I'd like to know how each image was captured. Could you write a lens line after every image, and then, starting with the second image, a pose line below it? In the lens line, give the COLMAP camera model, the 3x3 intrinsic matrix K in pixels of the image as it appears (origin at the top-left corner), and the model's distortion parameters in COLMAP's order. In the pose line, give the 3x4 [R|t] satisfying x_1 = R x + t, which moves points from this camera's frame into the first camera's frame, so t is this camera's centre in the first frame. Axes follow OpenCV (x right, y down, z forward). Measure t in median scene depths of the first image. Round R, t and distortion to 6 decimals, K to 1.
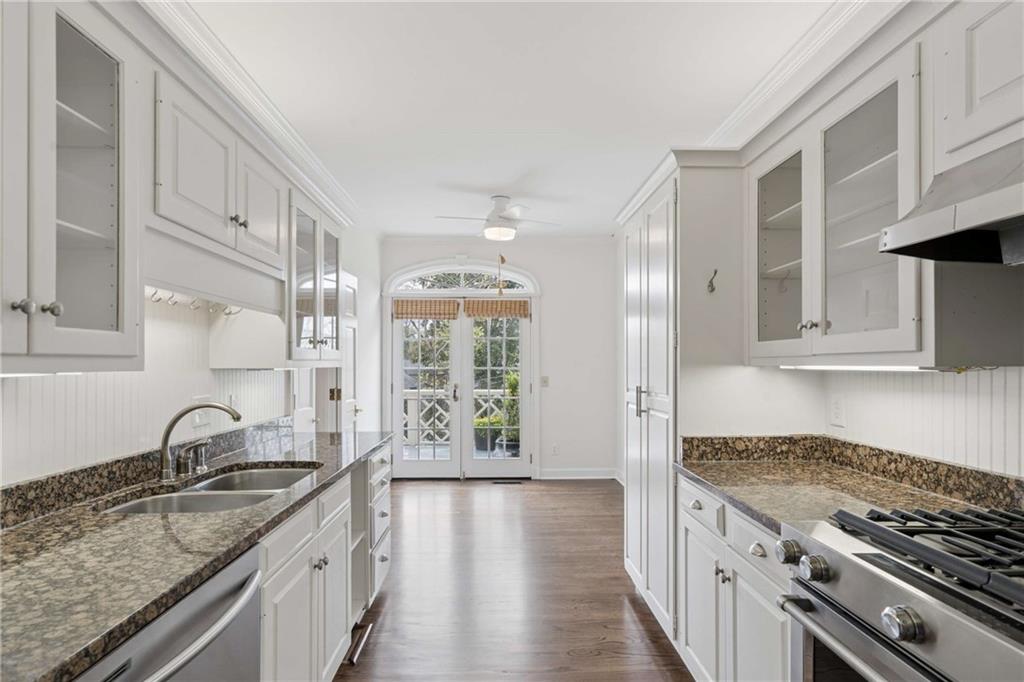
lens RADIAL K [[466.2, 0, 506.3], [0, 466.2, 350.1], [0, 0, 1]] dist [-0.000786, 0.000116]
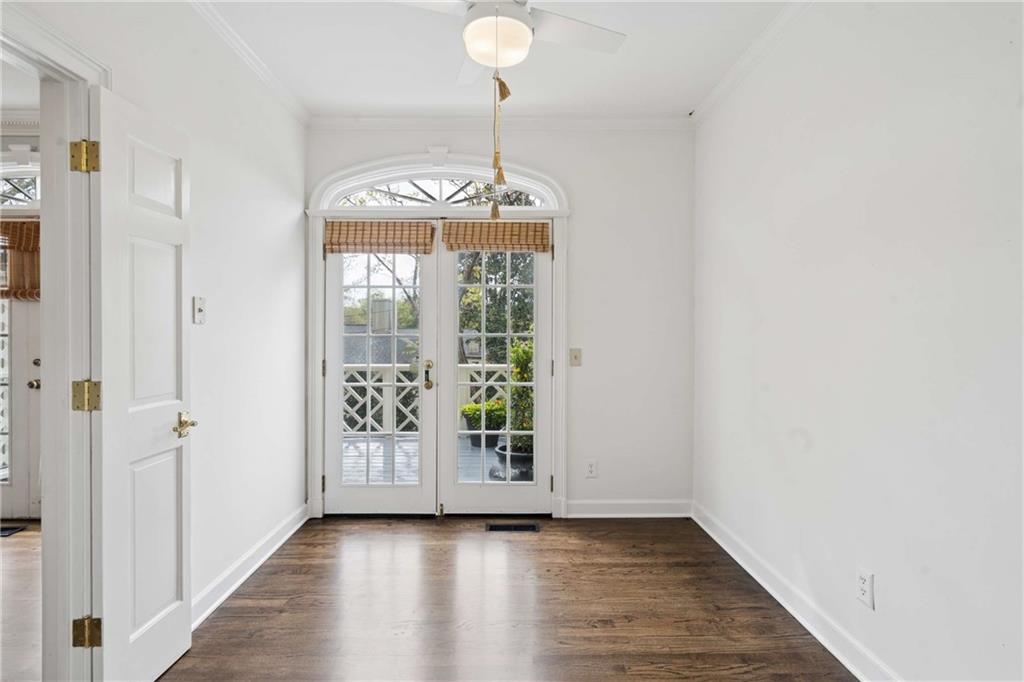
lens RADIAL K [[466.2, 0, 506.3], [0, 466.2, 350.1], [0, 0, 1]] dist [-0.000786, 0.000116]
pose [[0.999867, 0.004133, -0.015765, 0.002331], [-0.003084, 0.997813, 0.066026, 0.018328], [0.016003, -0.065968, 0.997693, 0.392697]]
